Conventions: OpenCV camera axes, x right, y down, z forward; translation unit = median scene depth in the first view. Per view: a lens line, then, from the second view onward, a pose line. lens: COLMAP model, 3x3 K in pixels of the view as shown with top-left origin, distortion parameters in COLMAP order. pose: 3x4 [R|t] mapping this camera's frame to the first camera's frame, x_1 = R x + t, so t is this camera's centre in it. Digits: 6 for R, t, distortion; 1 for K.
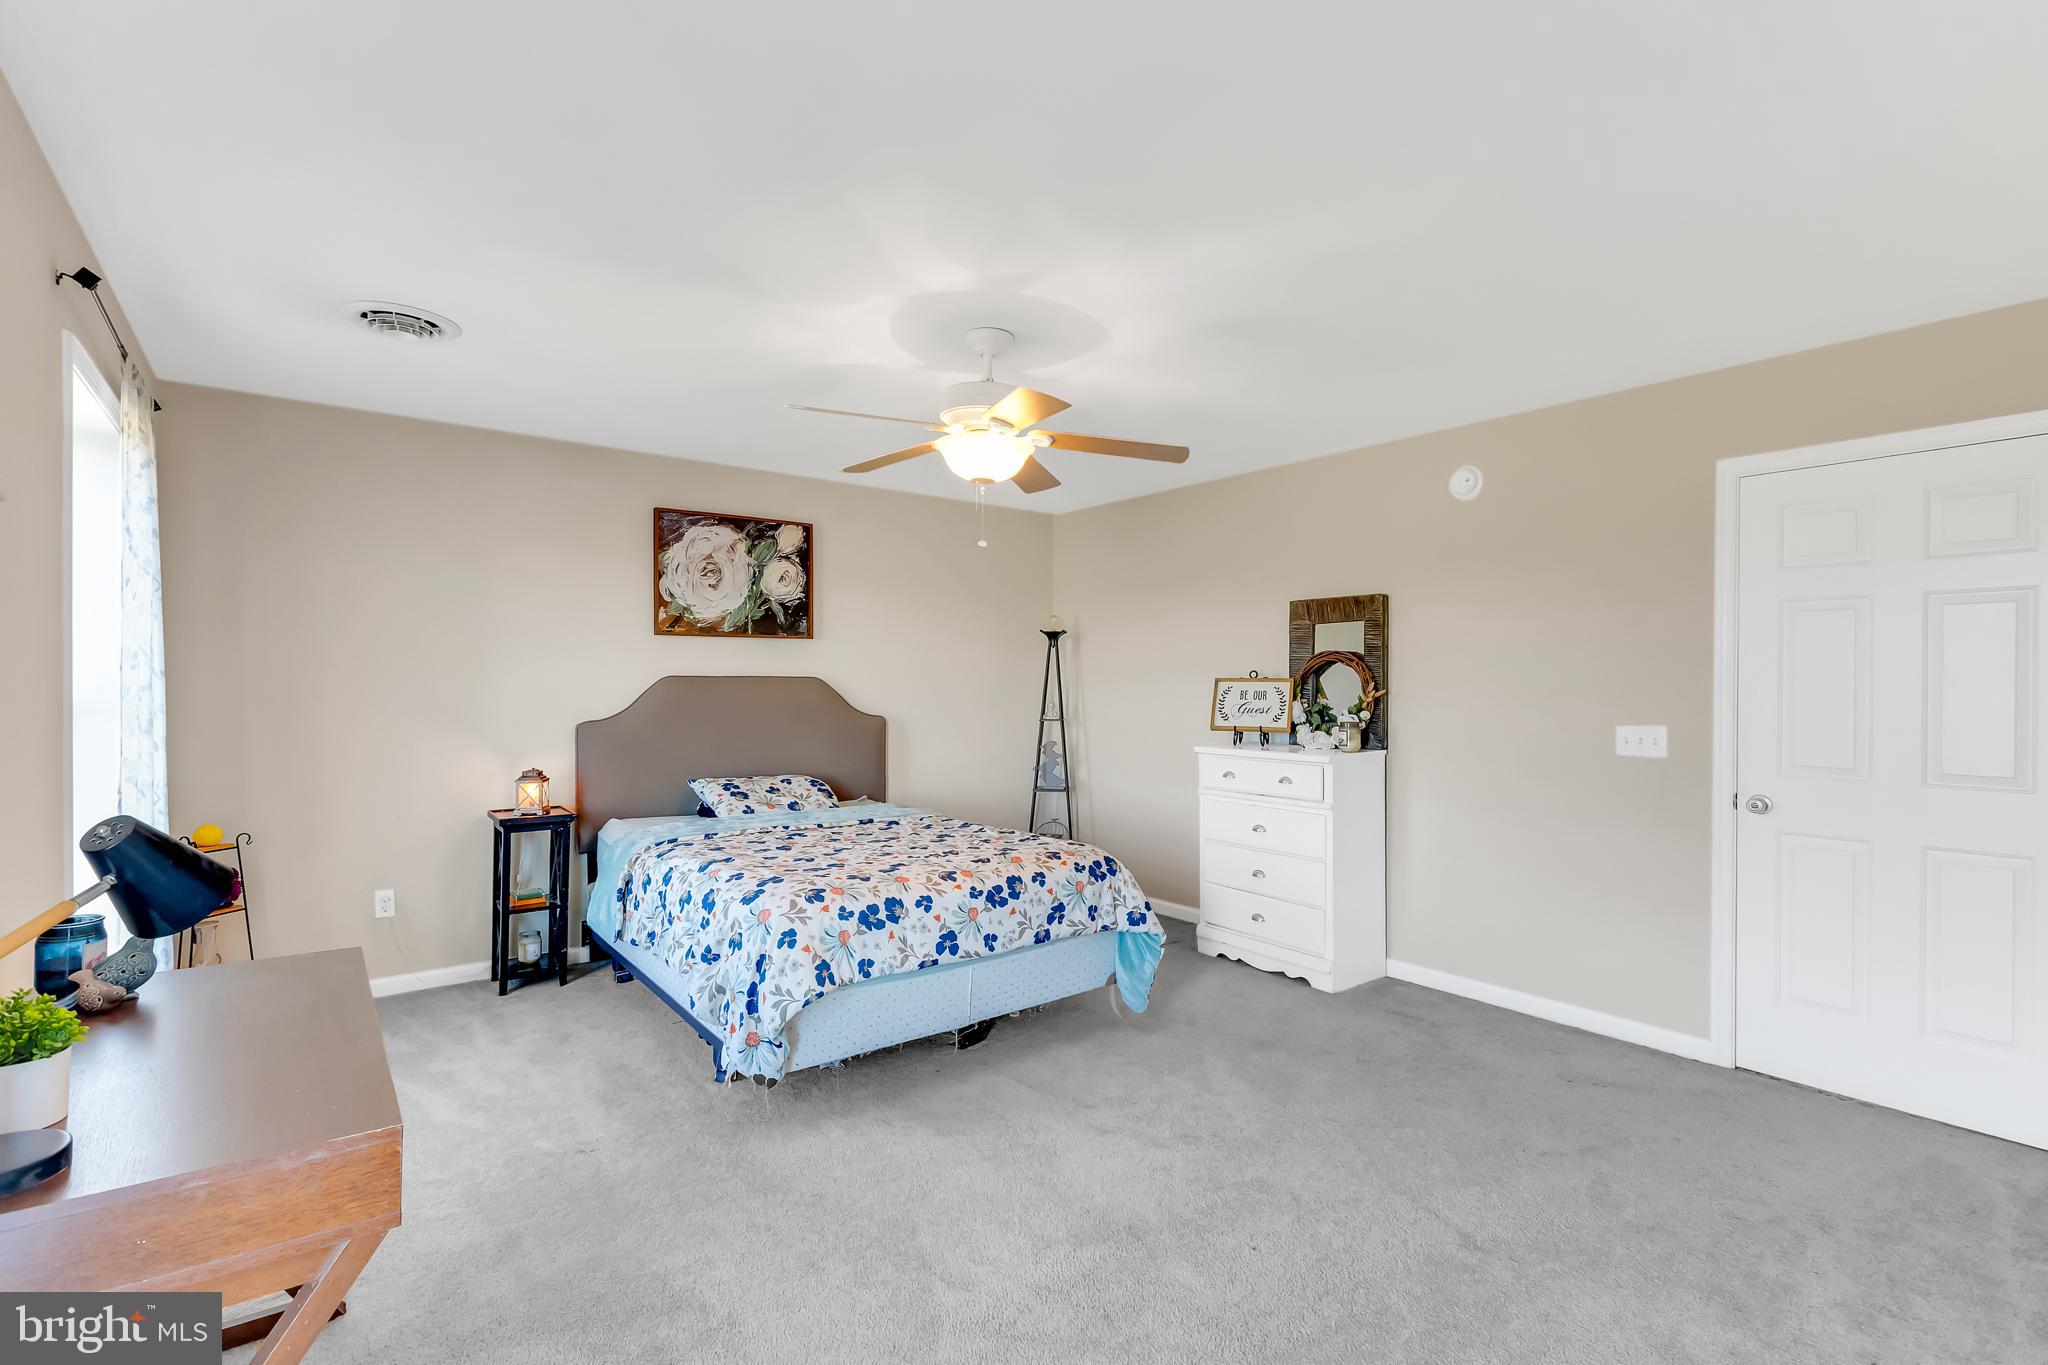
lens RADIAL K [[936.6, 0, 1032.2], [0, 936.6, 678.5], [0, 0, 1]] dist [-0.002789, -0.000230]
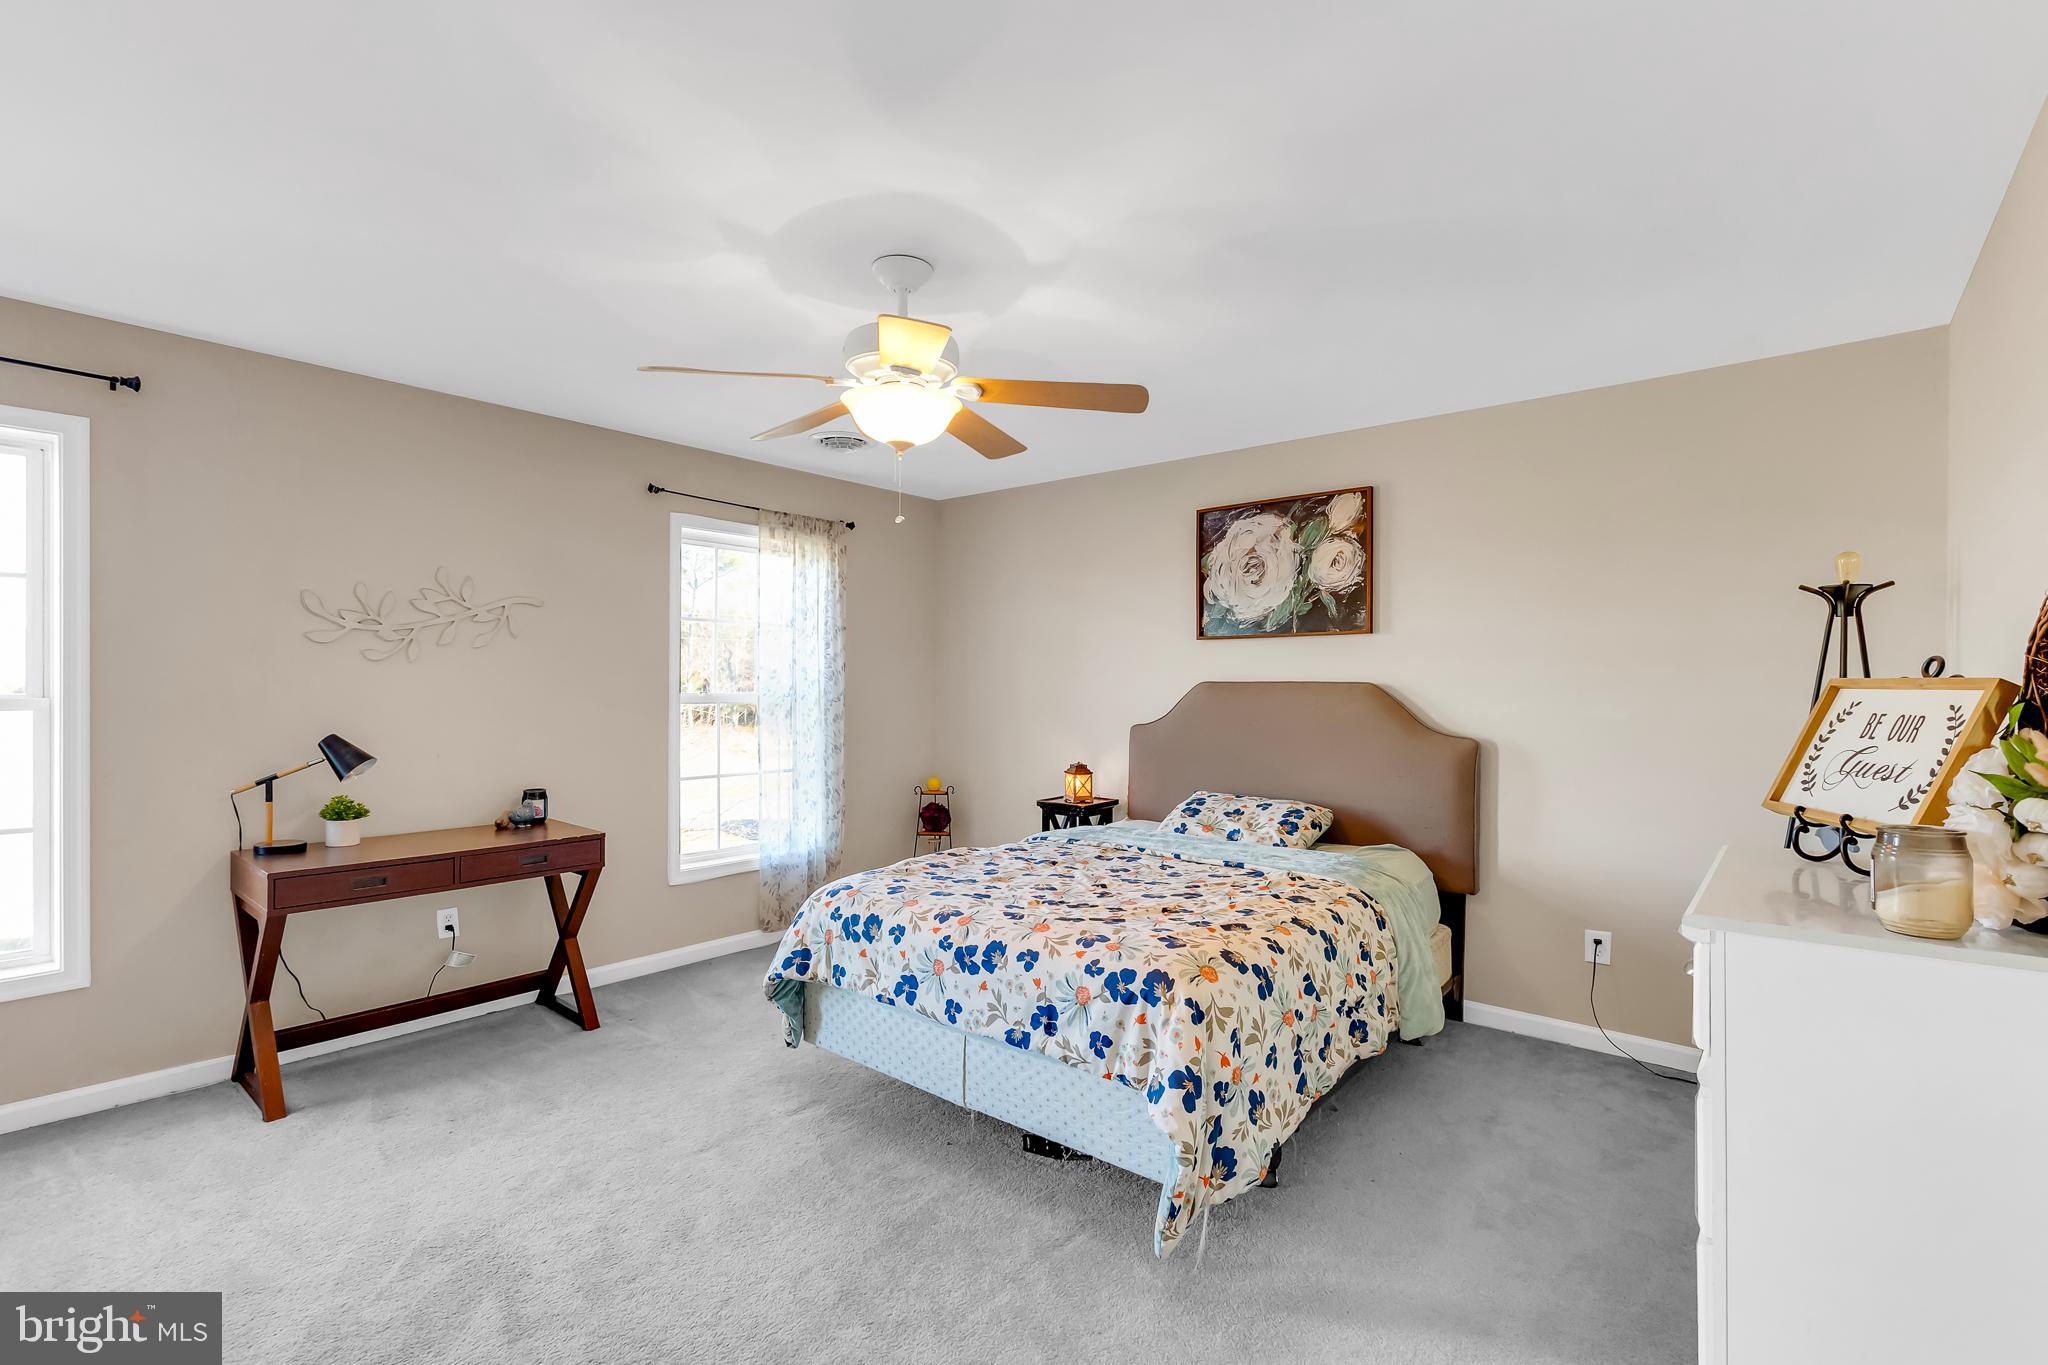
lens RADIAL K [[936.6, 0, 1031.3], [0, 936.6, 685.5], [0, 0, 1]] dist [-0.002789, -0.000230]
pose [[0.205325, -0.001137, -0.978693, 0.507532], [-0.002581, 0.999995, -0.001703, 0.003441], [0.978690, 0.002876, 0.205321, 0.608428]]
